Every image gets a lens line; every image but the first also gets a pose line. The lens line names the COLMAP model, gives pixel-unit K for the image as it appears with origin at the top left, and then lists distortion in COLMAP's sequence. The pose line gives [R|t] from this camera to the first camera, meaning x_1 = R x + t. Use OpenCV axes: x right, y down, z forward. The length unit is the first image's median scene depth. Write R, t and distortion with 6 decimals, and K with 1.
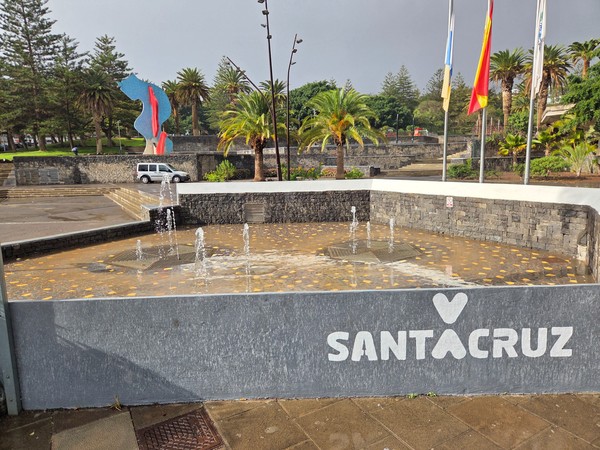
lens RADIAL K [[395.4, 0, 300.1], [0, 395.4, 222.8], [0, 0, 1]] dist [0.031382, -0.000201]
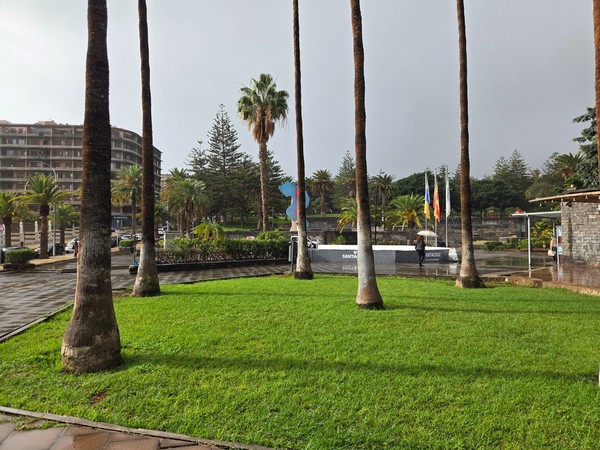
lens RADIAL K [[395.4, 0, 299.4], [0, 395.4, 227.8], [0, 0, 1]] dist [0.031382, -0.000201]
pose [[0.953825, 0.014750, -0.300000, 0.072193], [-0.066341, 0.984472, -0.162523, 0.047188], [0.292944, 0.174921, 0.939993, -0.312851]]
